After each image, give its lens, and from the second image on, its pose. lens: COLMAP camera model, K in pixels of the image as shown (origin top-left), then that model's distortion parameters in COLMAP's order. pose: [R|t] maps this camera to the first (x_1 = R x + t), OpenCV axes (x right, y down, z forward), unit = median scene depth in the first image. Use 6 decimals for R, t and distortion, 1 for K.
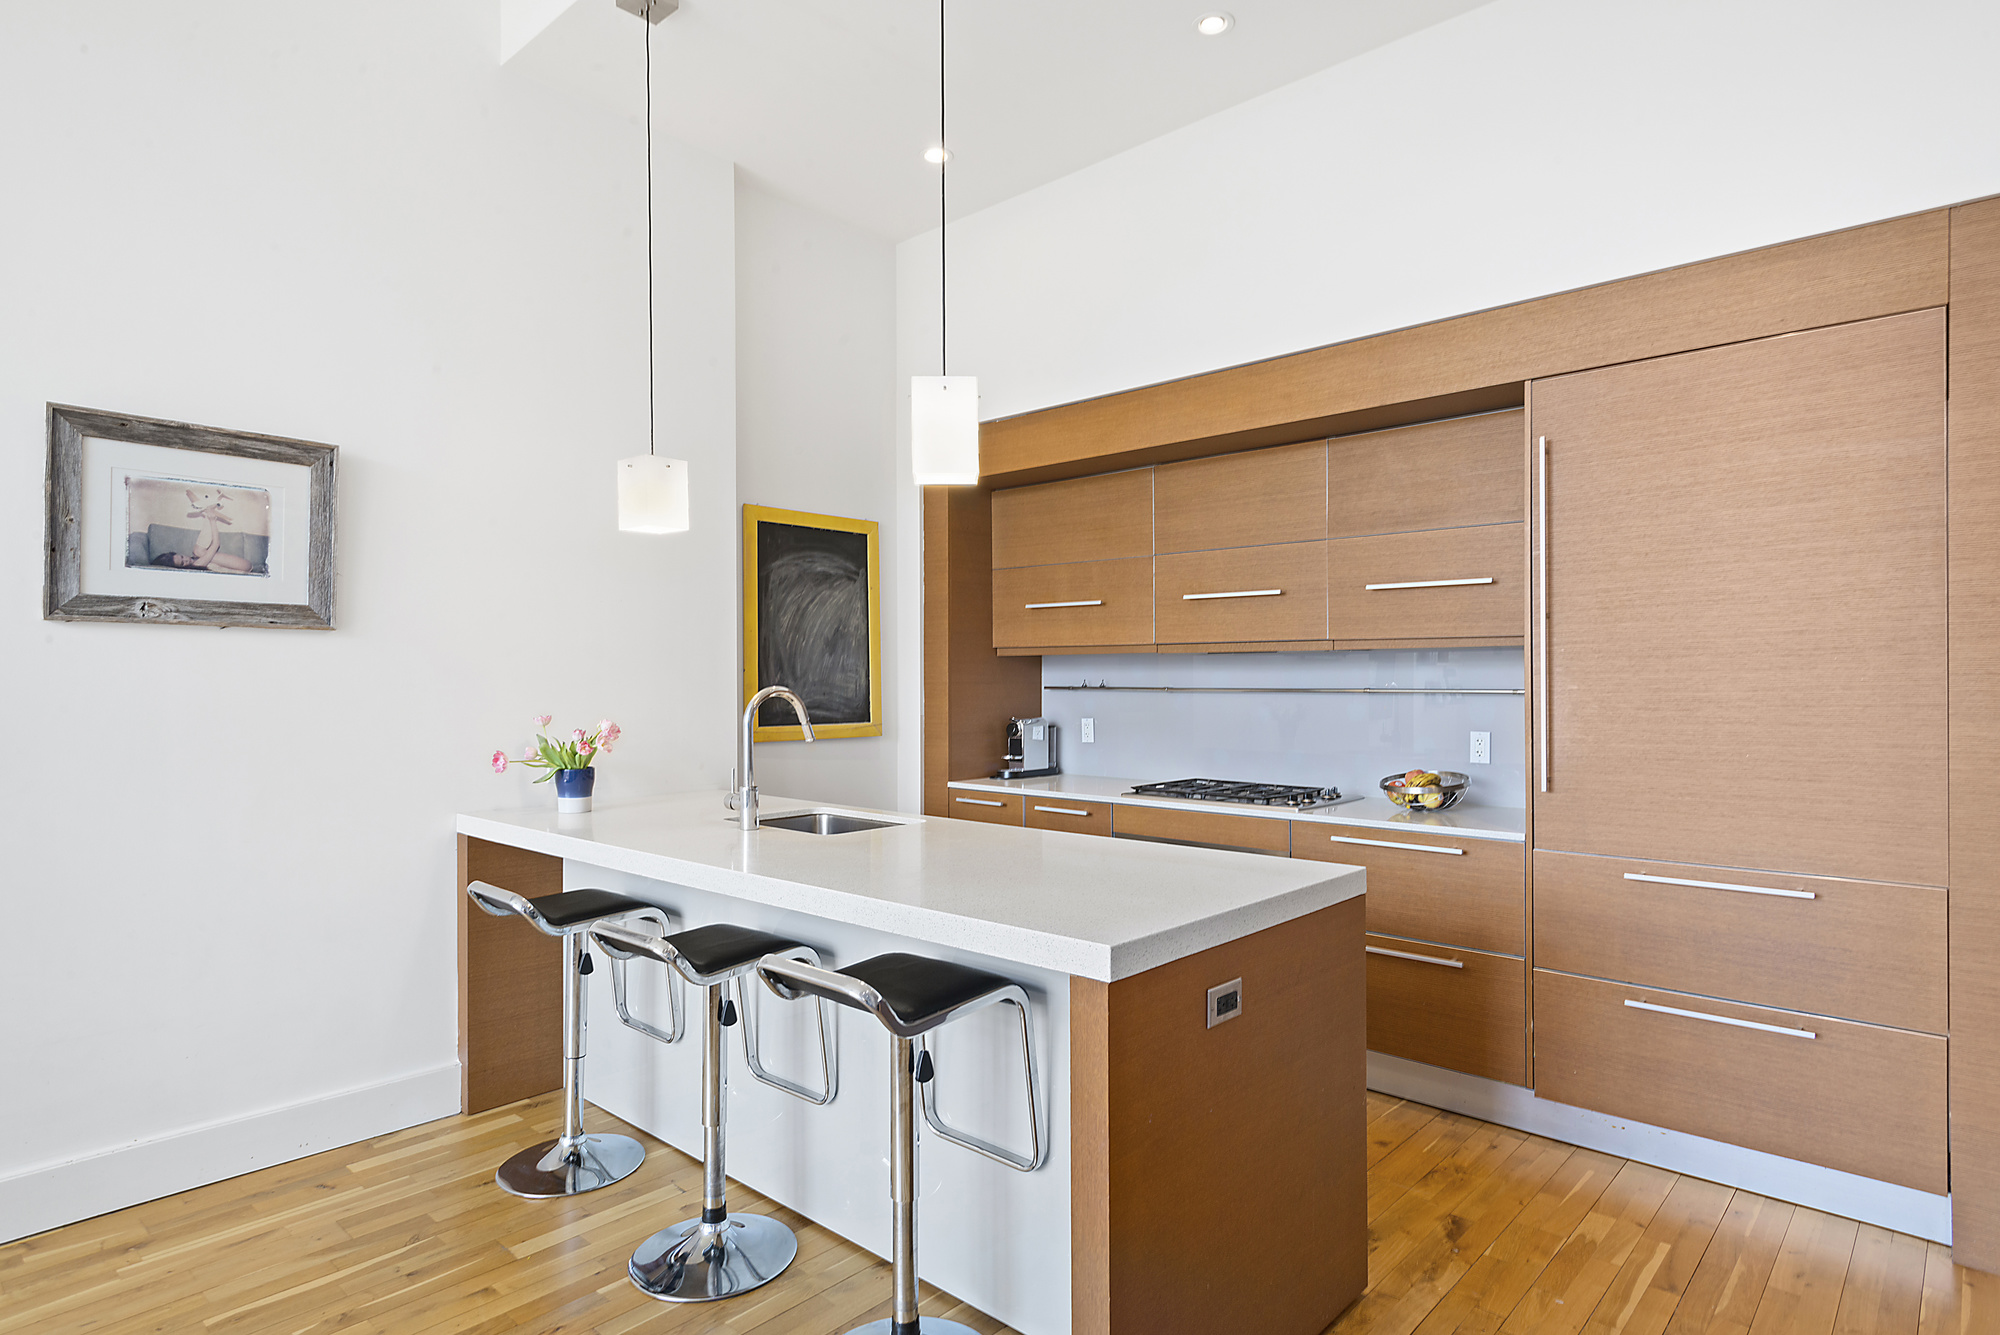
lens RADIAL K [[1104.8, 0, 999.9], [0, 1104.8, 674.1], [0, 0, 1]] dist [0.003030, 0.000469]
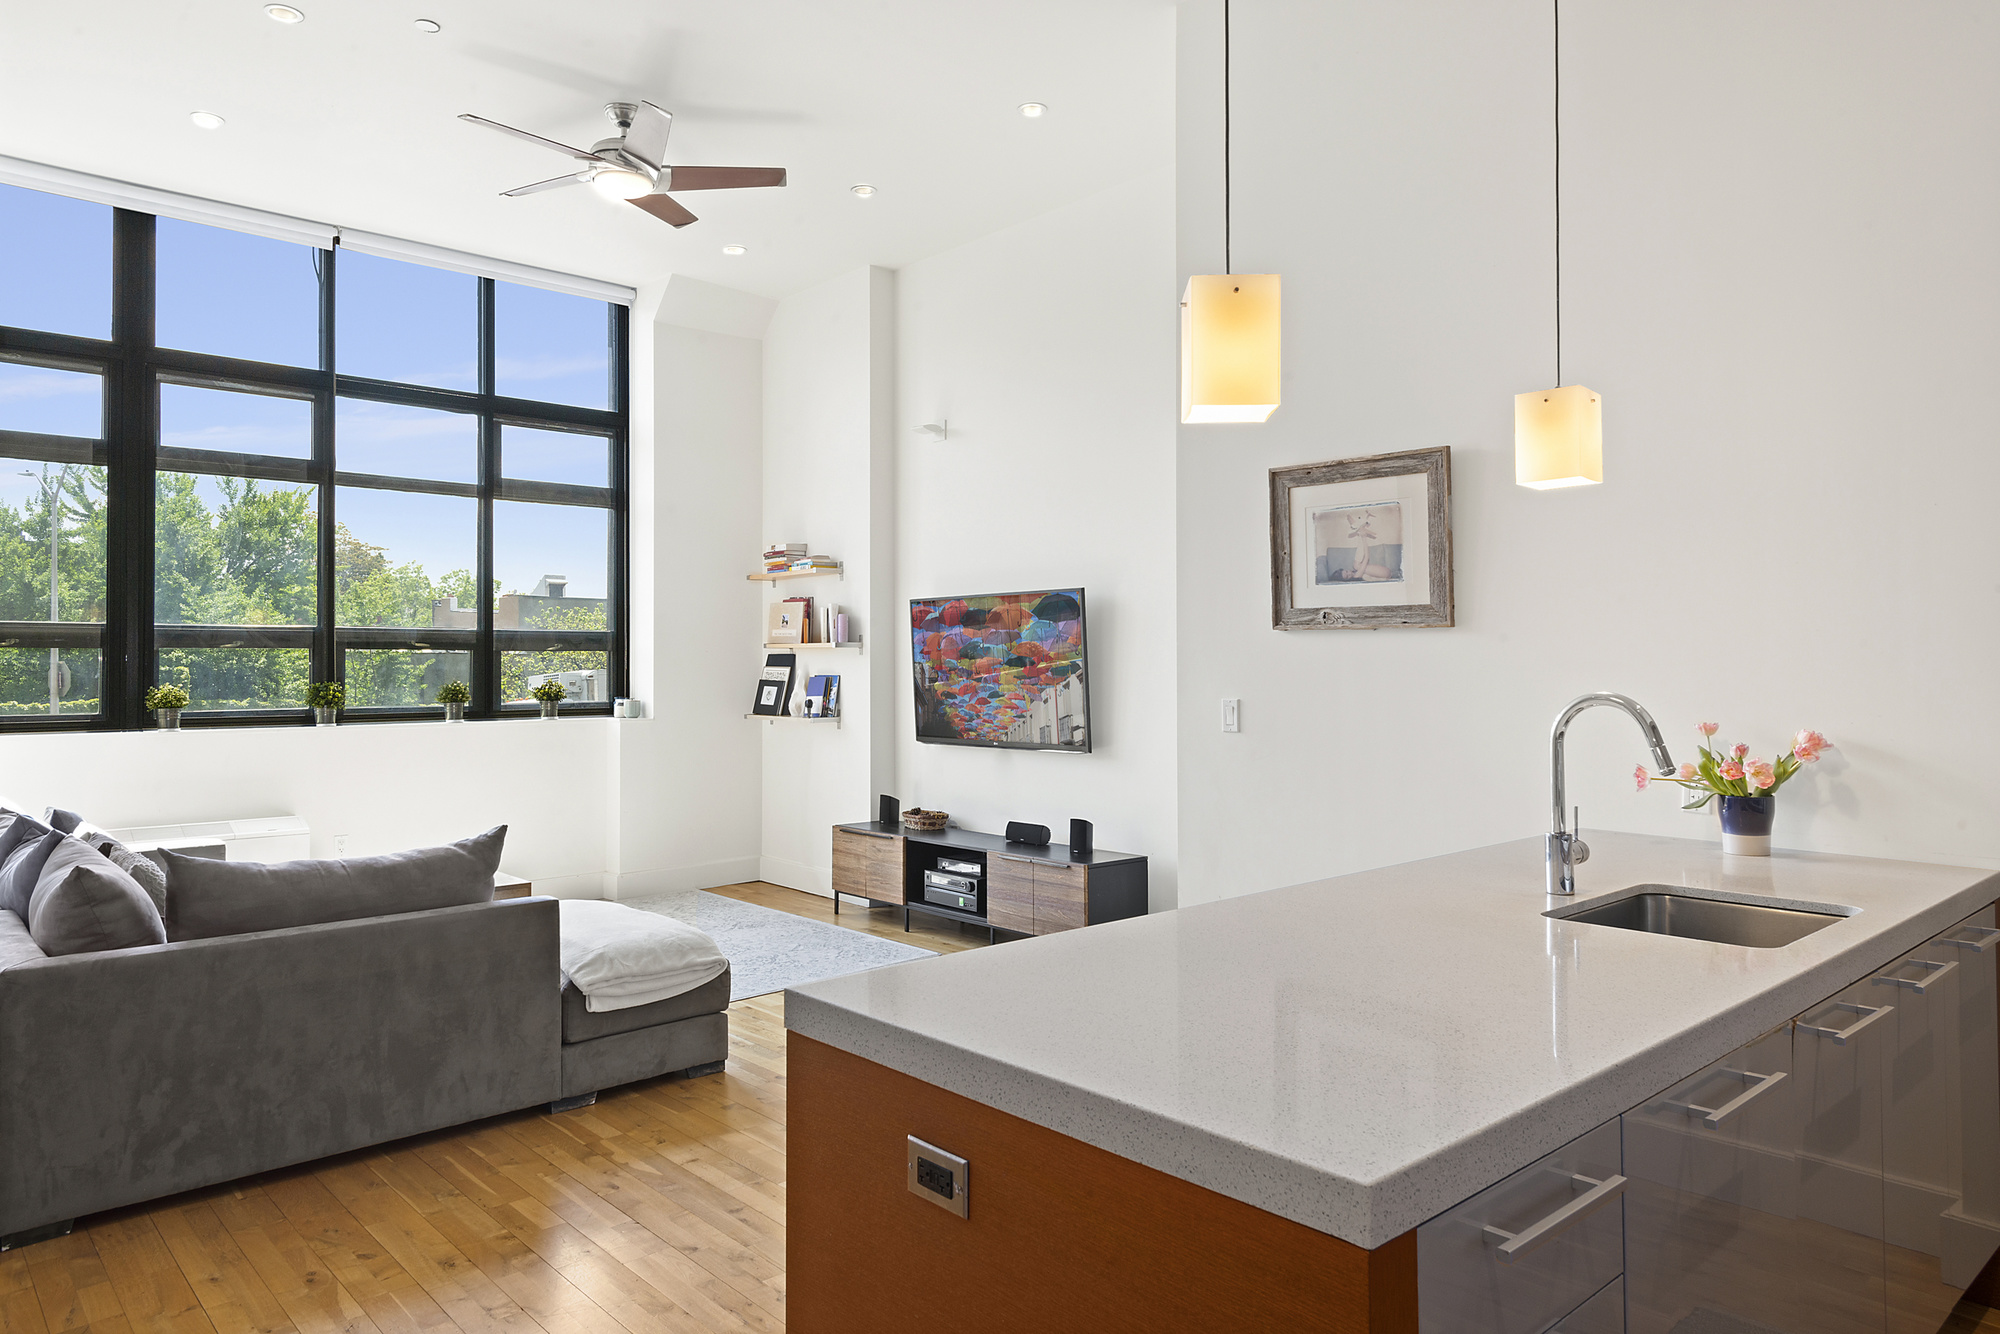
lens RADIAL K [[1278.1, 0, 1003.0], [0, 1278.1, 662.3], [0, 0, 1]] dist [0.000100, -0.001166]
pose [[-0.096517, -0.000274, -0.995331, 0.656779], [0.007955, 0.999968, -0.001047, -0.009741], [0.995300, -0.008019, -0.096512, 0.753648]]
